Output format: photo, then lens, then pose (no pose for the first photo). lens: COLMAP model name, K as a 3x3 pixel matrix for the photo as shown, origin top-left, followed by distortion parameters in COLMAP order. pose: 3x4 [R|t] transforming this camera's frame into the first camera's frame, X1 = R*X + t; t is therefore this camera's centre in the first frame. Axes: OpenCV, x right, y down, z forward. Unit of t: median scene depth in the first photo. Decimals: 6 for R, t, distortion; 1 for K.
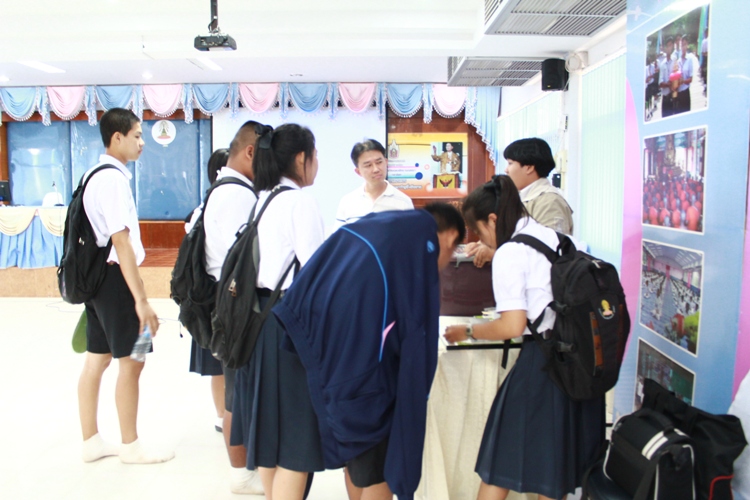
lens RADIAL K [[616.0, 0, 375.4], [0, 616.0, 249.8], [0, 0, 1]] dist [-0.148898, 0.116767]
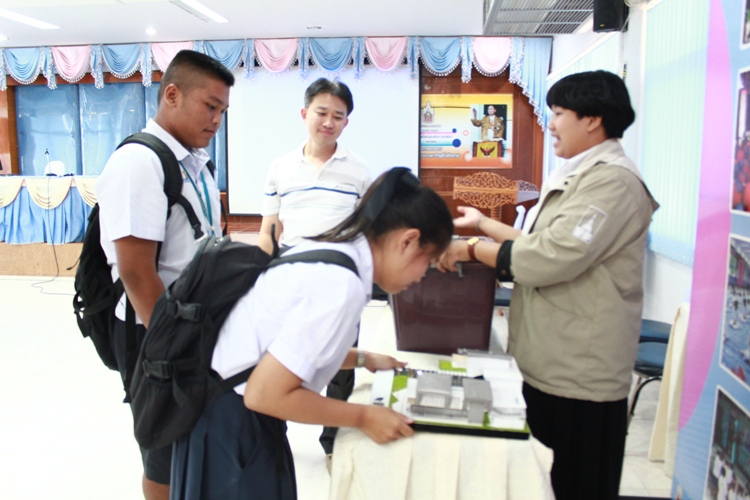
lens RADIAL K [[616.0, 0, 373.6], [0, 616.0, 248.4], [0, 0, 1]] dist [-0.148898, 0.116767]
pose [[0.994922, 0.017027, -0.099200, 0.044664], [-0.012450, 0.998837, 0.046574, -0.009243], [0.099877, -0.045103, 0.993977, 0.115090]]
